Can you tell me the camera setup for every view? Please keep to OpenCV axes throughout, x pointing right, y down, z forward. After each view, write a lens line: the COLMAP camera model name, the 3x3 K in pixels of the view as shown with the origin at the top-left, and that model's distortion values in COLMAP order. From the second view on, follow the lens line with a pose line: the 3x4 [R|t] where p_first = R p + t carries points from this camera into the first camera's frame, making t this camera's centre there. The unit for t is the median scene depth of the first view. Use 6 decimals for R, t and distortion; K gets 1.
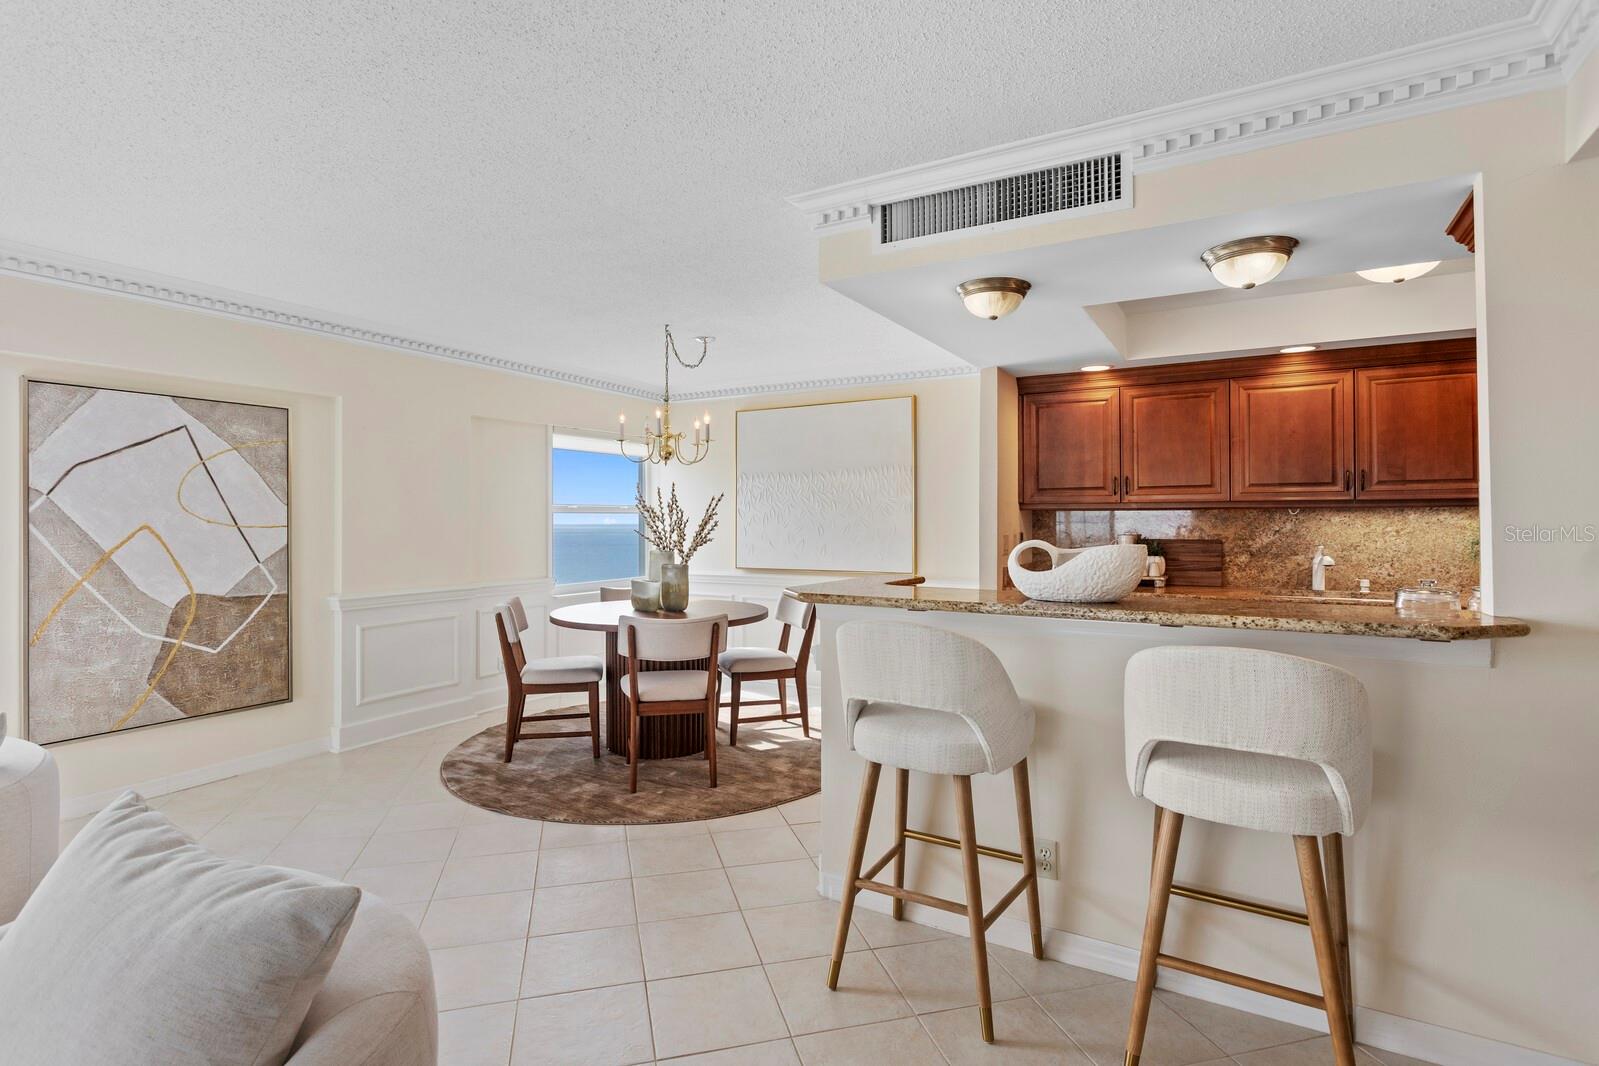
lens RADIAL K [[789.2, 0, 800.7], [0, 789.2, 516.1], [0, 0, 1]] dist [-0.018000, 0.002000]
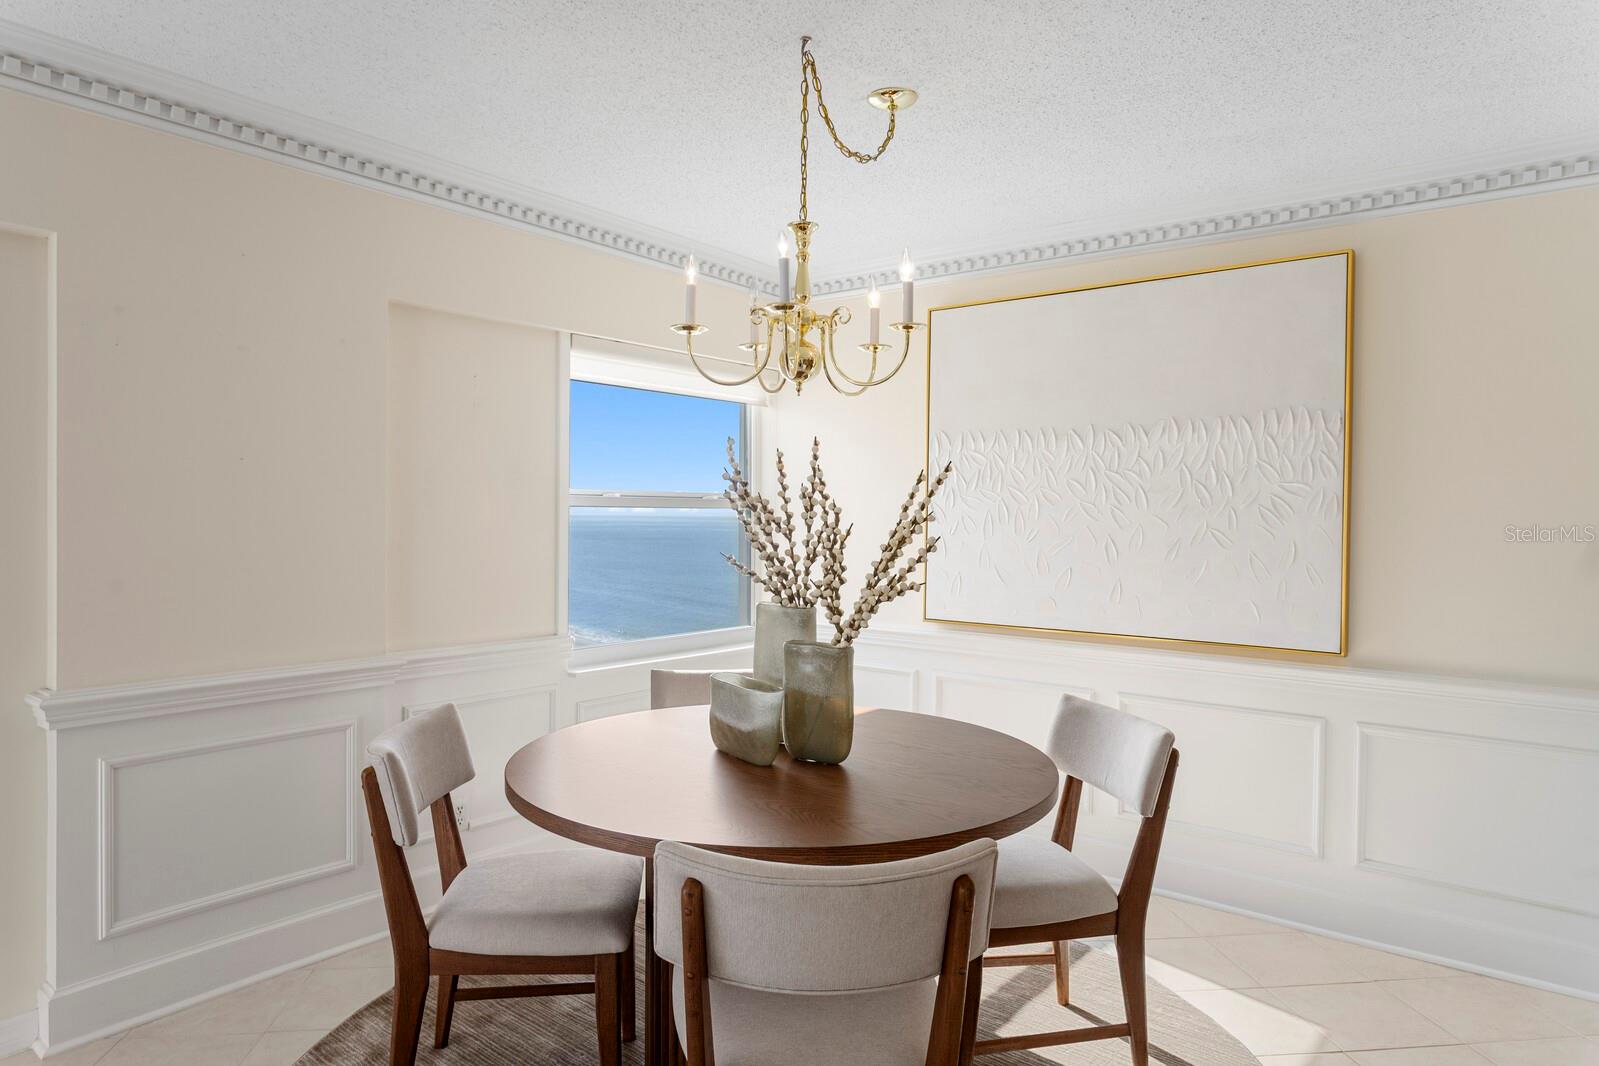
lens RADIAL K [[981.7, 0, 801.3], [0, 981.7, 528.1], [0, 0, 1]] dist [-0.006569, 0.000265]
pose [[0.989110, 0.015894, -0.146314, -0.098942], [-0.013131, 0.999717, 0.019834, -0.006428], [0.146588, -0.017697, 0.989039, 0.523297]]
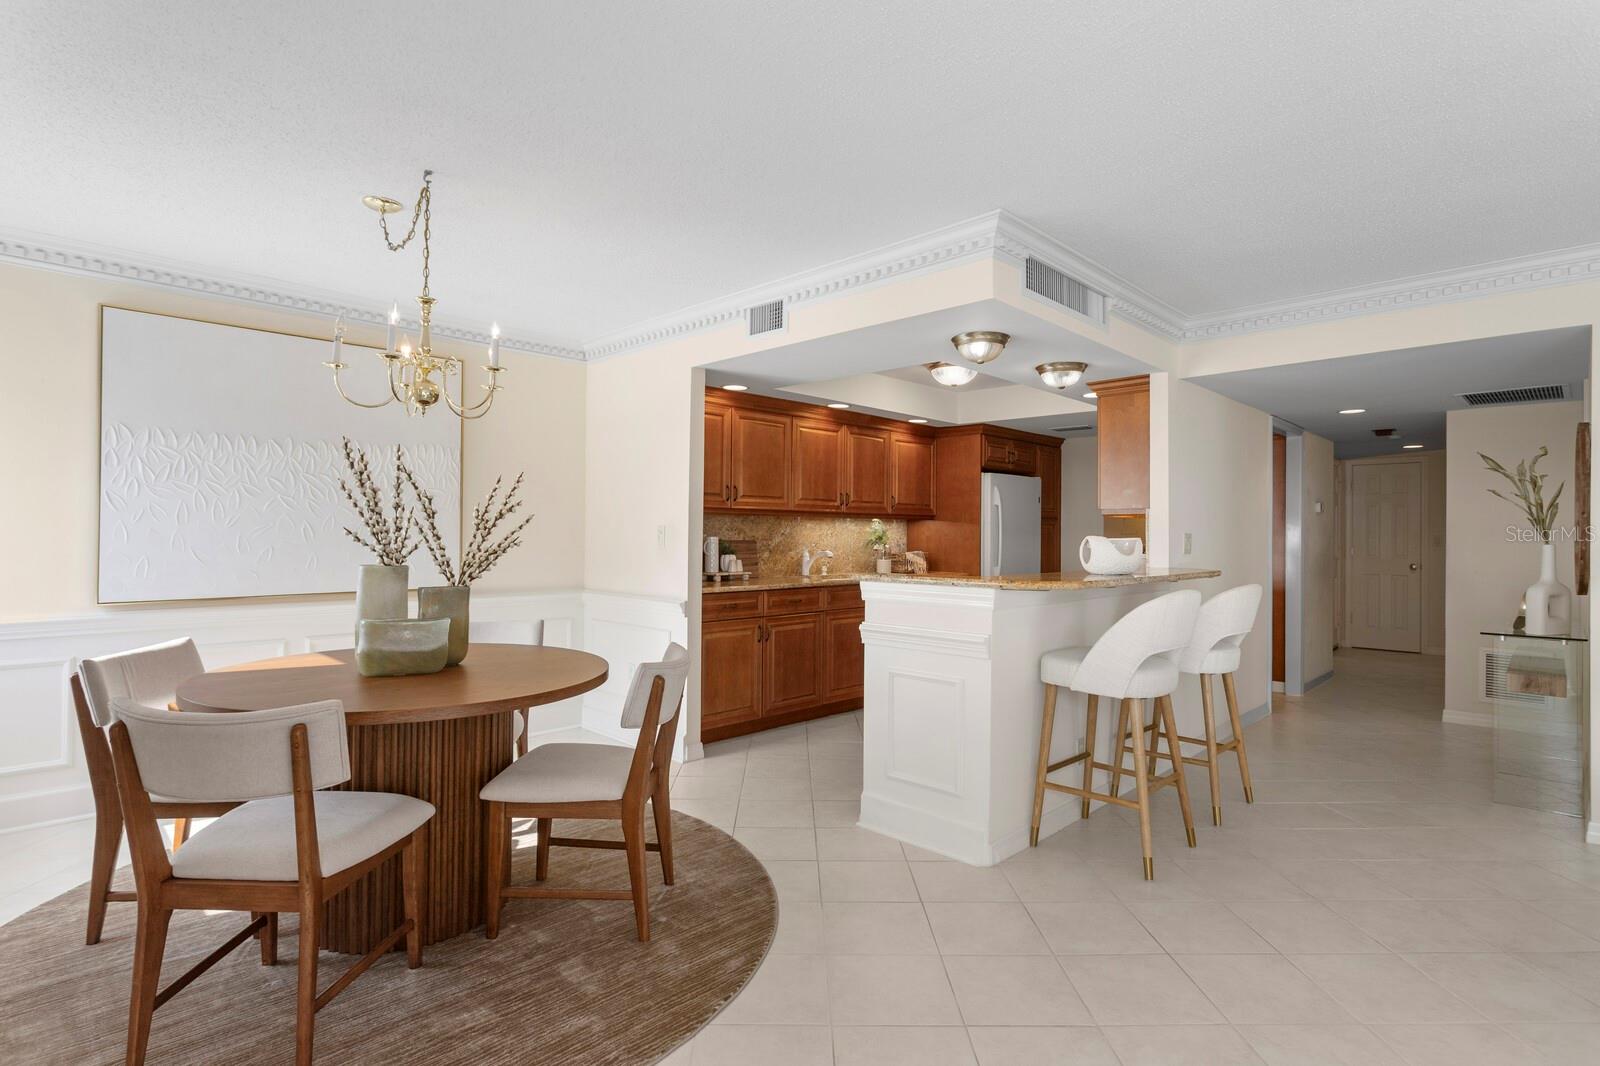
lens RADIAL K [[789.7, 0, 807.3], [0, 789.7, 525.9], [0, 0, 1]] dist [-0.018000, 0.002000]
pose [[0.242573, 0.013175, 0.970044, -0.673620], [-0.014236, 0.999848, -0.010020, 0.018236], [-0.970029, -0.011378, 0.242724, 0.606513]]
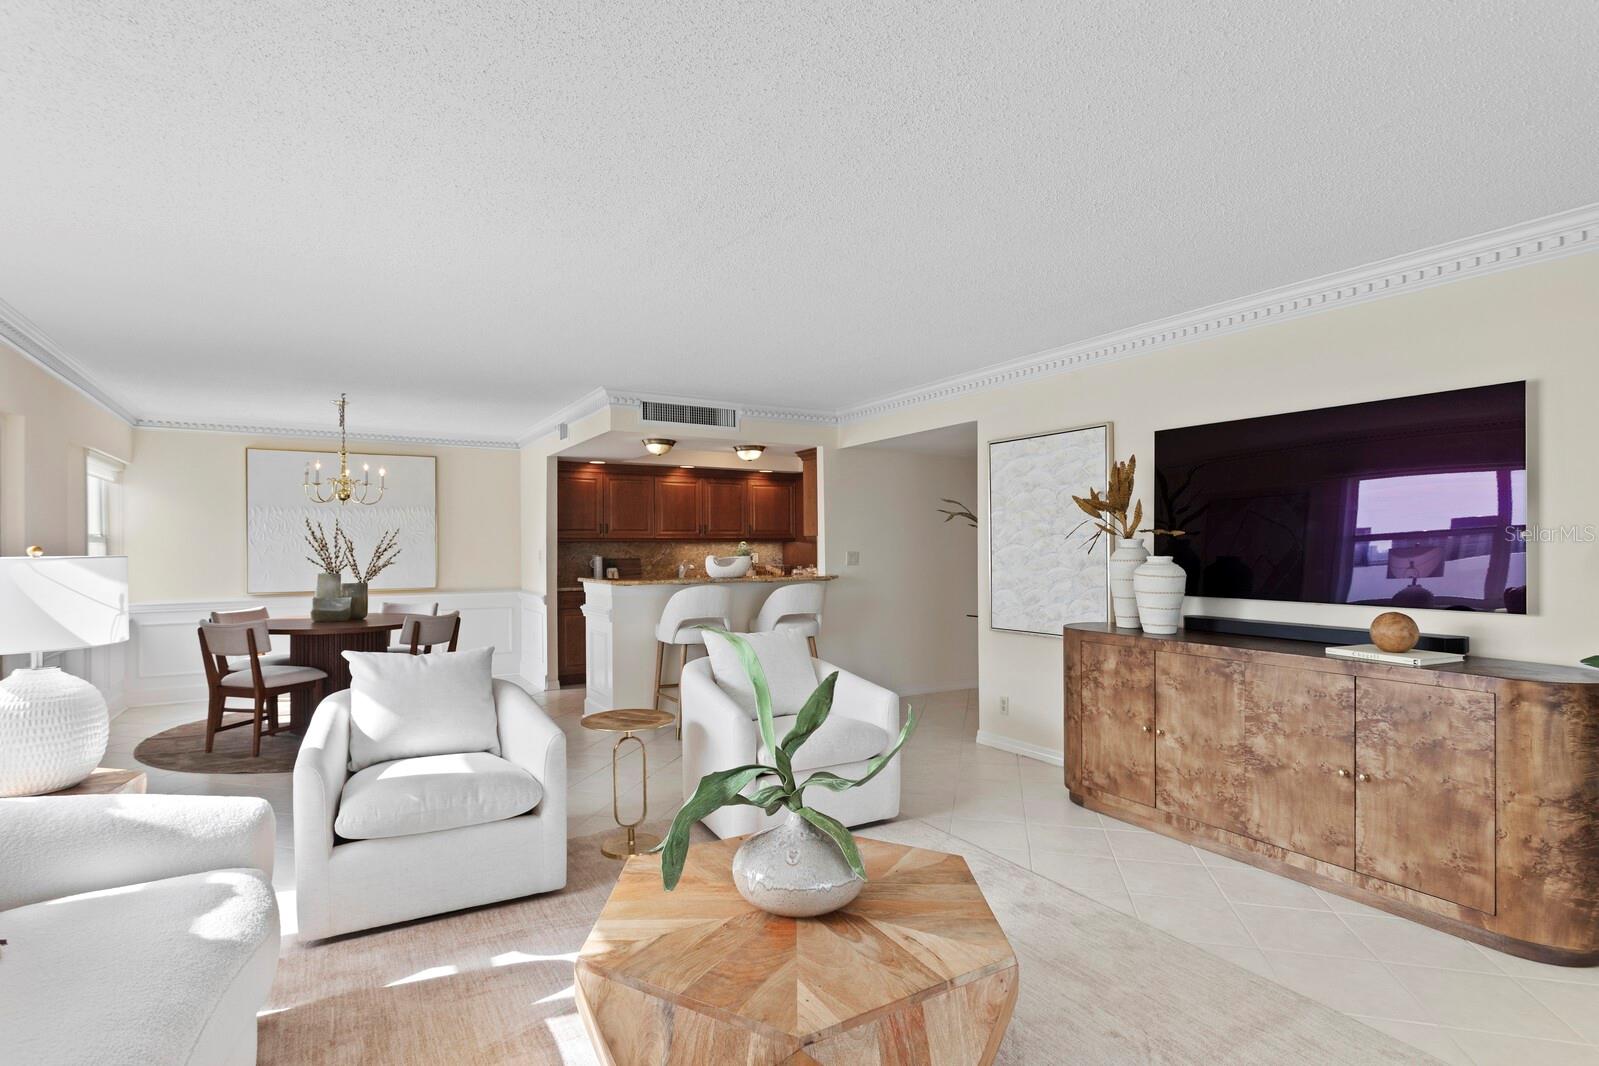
lens RADIAL K [[789.2, 0, 793.1], [0, 789.2, 543.1], [0, 0, 1]] dist [-0.018000, 0.002000]
pose [[0.482728, 0.003111, 0.875765, -0.947837], [-0.001934, 0.999995, -0.002487, -0.002015], [-0.875768, -0.000493, 0.482732, -0.242634]]
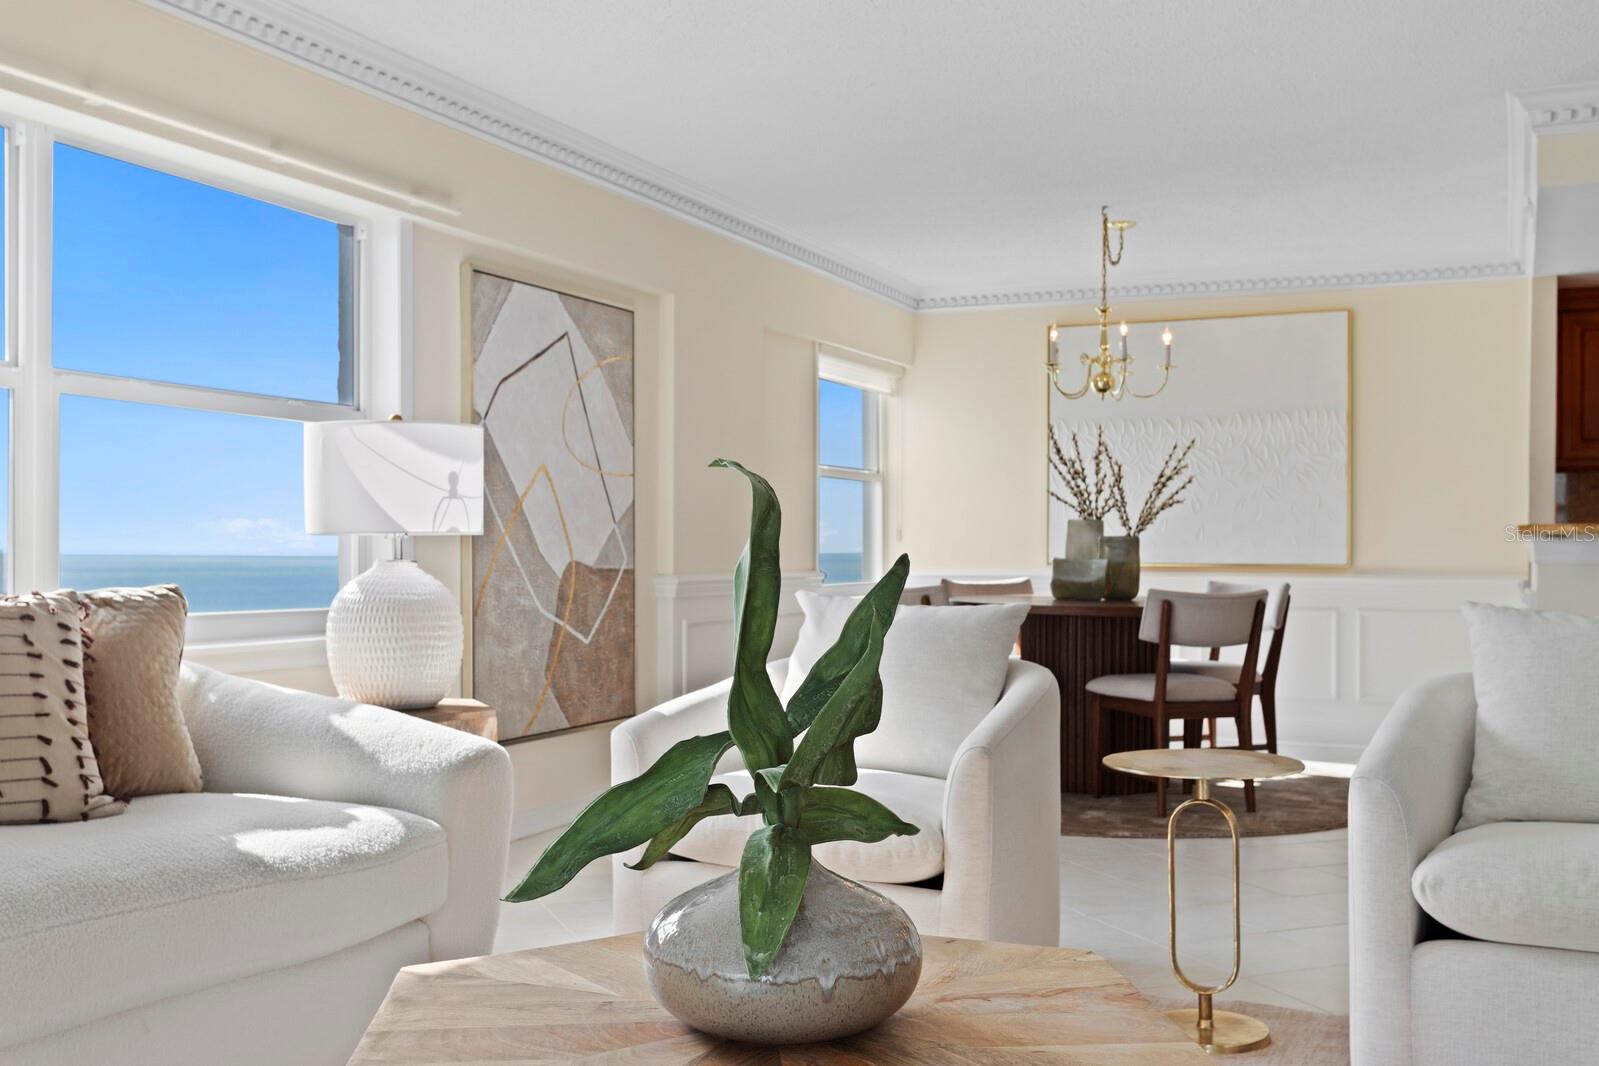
lens RADIAL K [[1589.3, 0, 801.2], [0, 1589.3, 541.9], [0, 0, 1]] dist [0.020973, 0.000000]
pose [[0.994245, 0.005881, 0.106968, -0.619736], [-0.006291, 0.999974, 0.003493, 0.064187], [-0.106945, -0.004146, 0.994256, -0.440267]]
